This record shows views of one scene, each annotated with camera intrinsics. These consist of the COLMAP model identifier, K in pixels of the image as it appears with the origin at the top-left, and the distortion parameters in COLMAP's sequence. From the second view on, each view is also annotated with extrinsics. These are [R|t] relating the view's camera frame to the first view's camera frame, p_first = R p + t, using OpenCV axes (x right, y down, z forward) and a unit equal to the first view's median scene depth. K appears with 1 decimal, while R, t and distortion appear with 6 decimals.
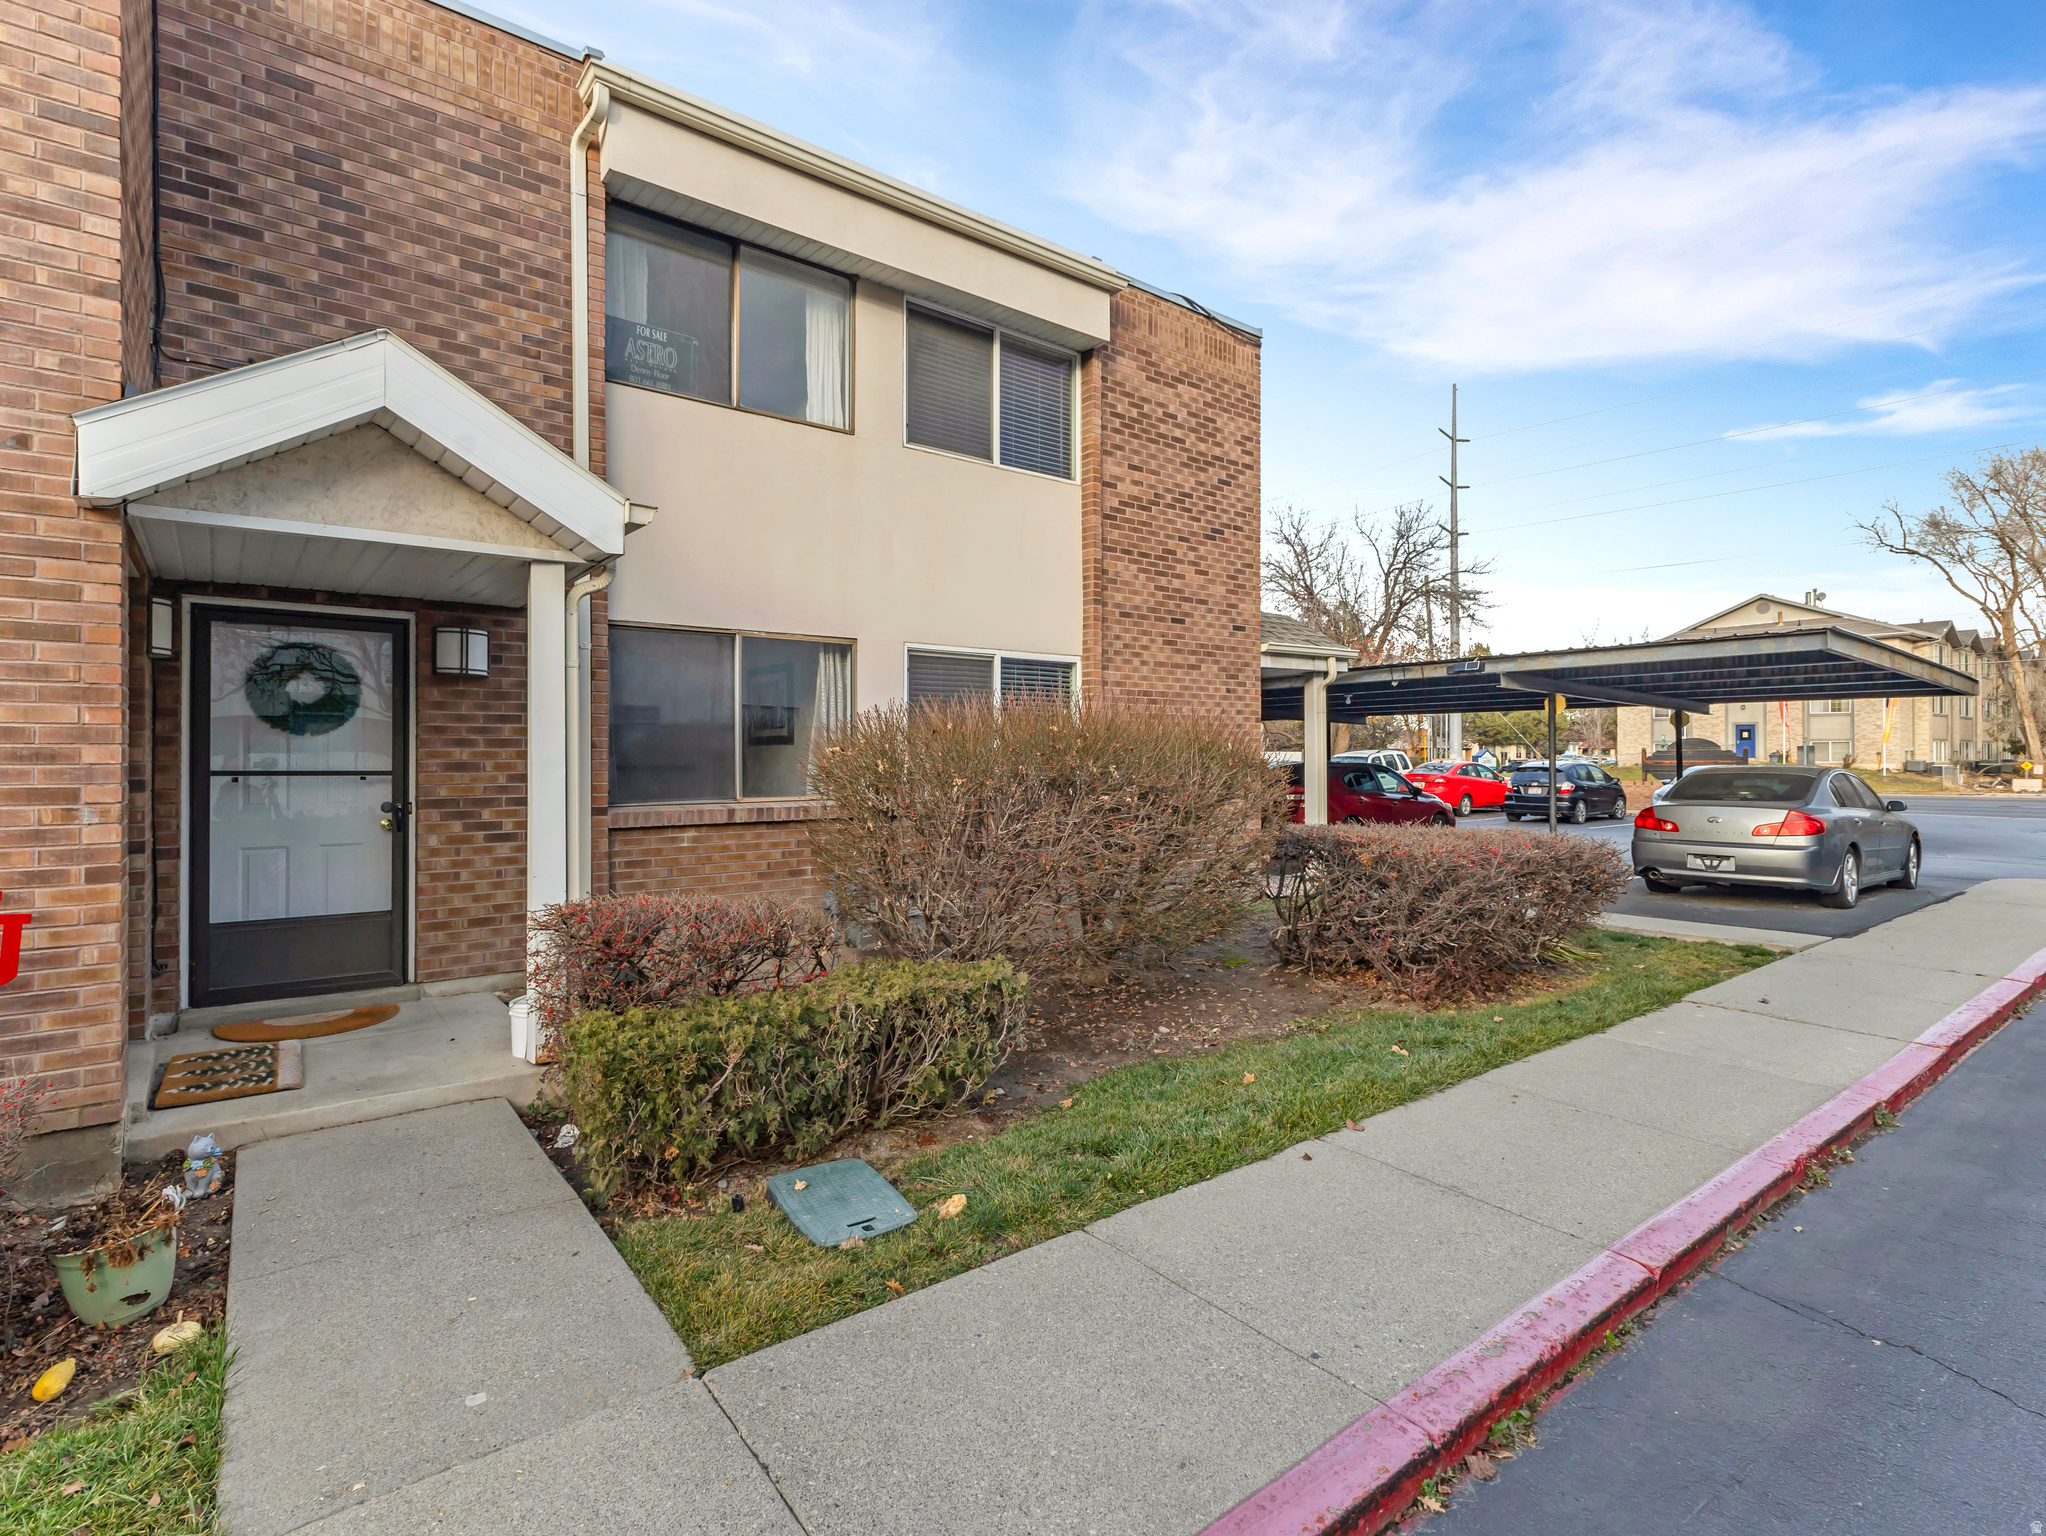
lens RADIAL K [[1013.4, 0, 1026.4], [0, 1013.4, 756.3], [0, 0, 1]] dist [0.010631, -0.002994]
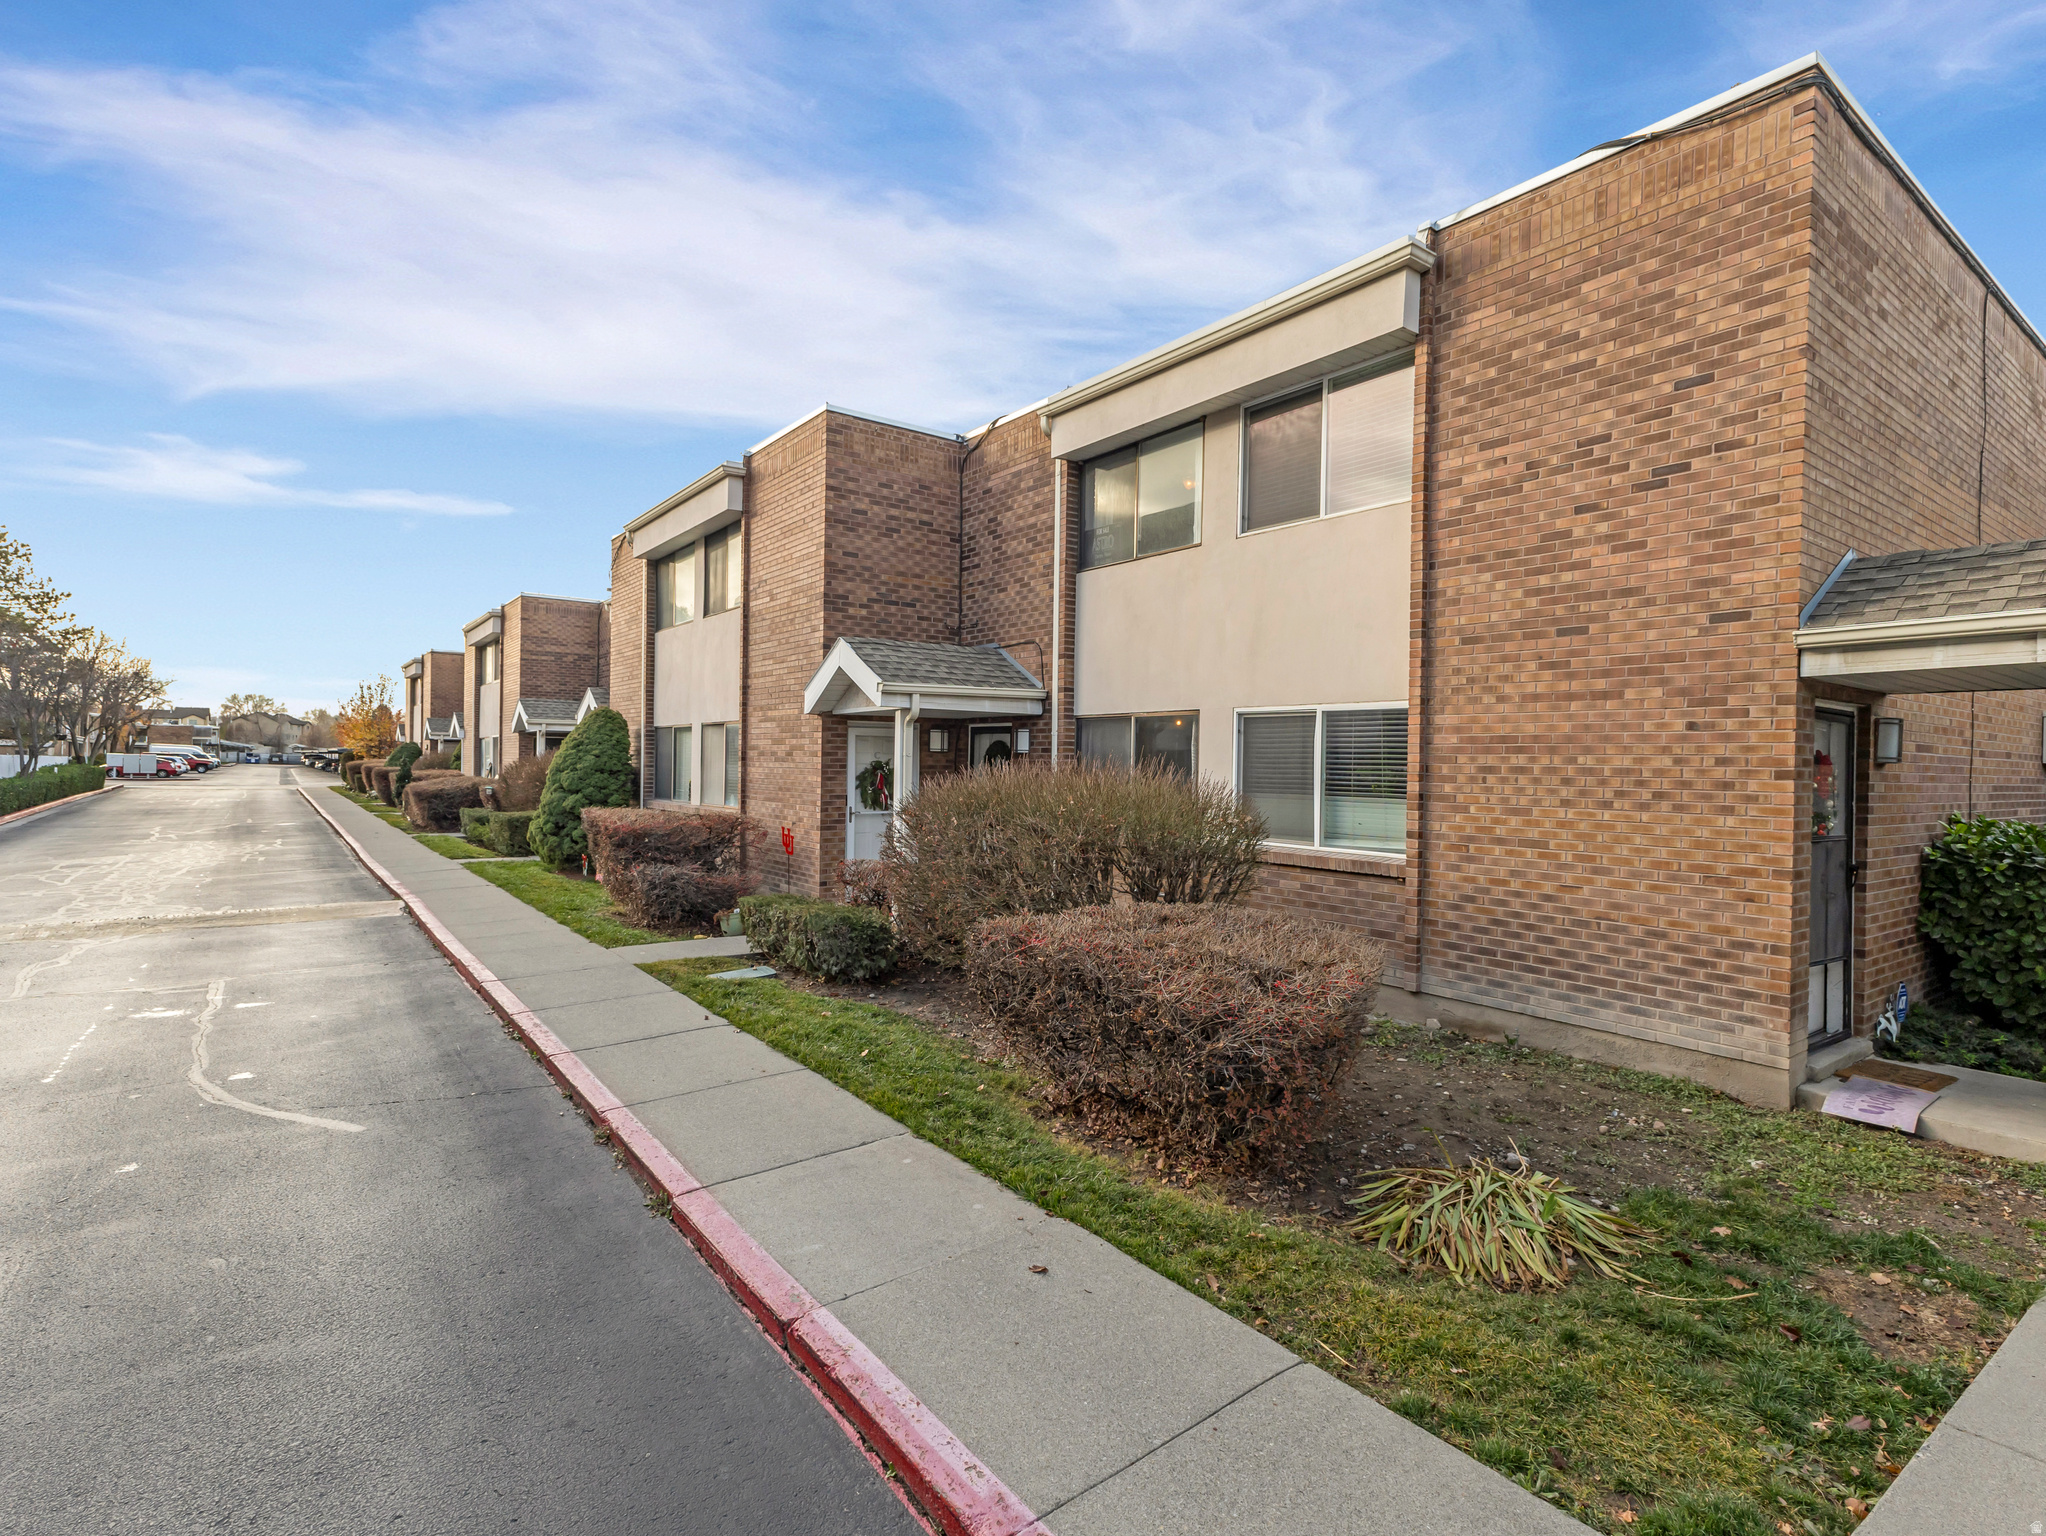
lens RADIAL K [[1013.4, 0, 1026.0], [0, 1013.4, 765.3], [0, 0, 1]] dist [0.010631, -0.002994]
pose [[-0.024237, 0.006253, -0.999687, 0.918146], [-0.011183, 0.999916, 0.006526, -0.046275], [0.999644, 0.011338, -0.024165, 0.700172]]
